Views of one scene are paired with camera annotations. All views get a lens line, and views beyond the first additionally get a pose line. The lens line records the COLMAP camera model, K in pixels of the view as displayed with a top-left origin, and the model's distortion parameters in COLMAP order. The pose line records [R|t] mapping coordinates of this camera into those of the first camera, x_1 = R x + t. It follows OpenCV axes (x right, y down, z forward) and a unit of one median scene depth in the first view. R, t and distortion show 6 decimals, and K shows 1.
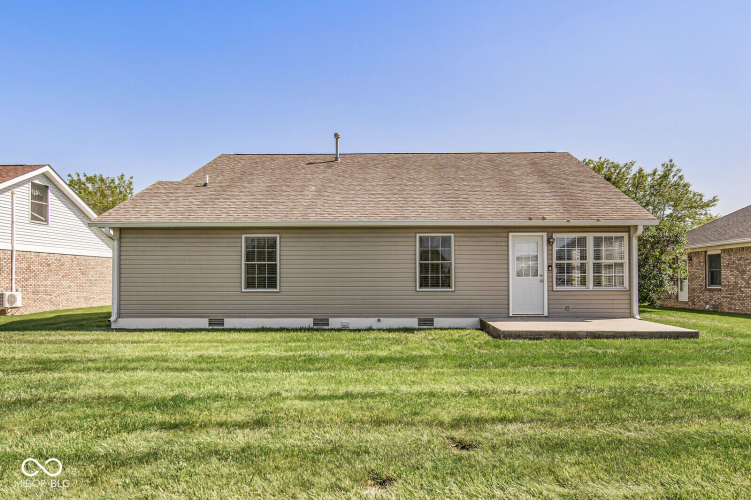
lens RADIAL K [[467.6, 0, 375.8], [0, 467.6, 251.4], [0, 0, 1]] dist [-0.000422, -0.000270]
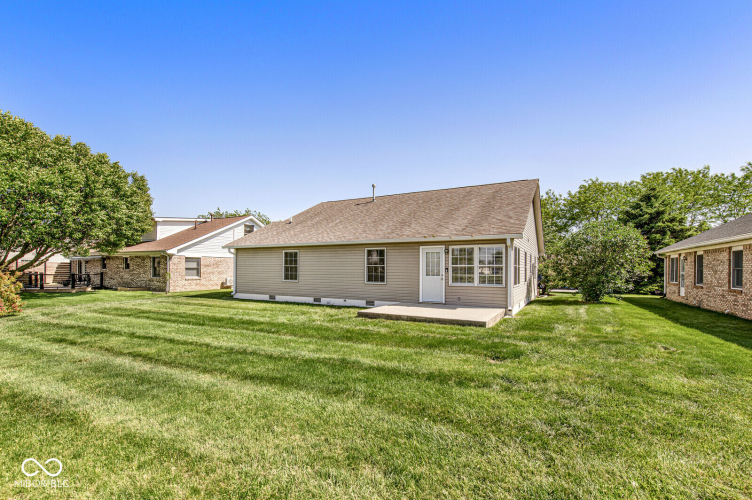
lens RADIAL K [[330.1, 0, 377.9], [0, 330.1, 261.3], [0, 0, 1]] dist [-0.001767, -0.000139]
pose [[0.904726, -0.002798, -0.425984, 0.606595], [0.007006, 0.999941, 0.008313, -0.001244], [0.425936, -0.010505, 0.904692, -0.008779]]
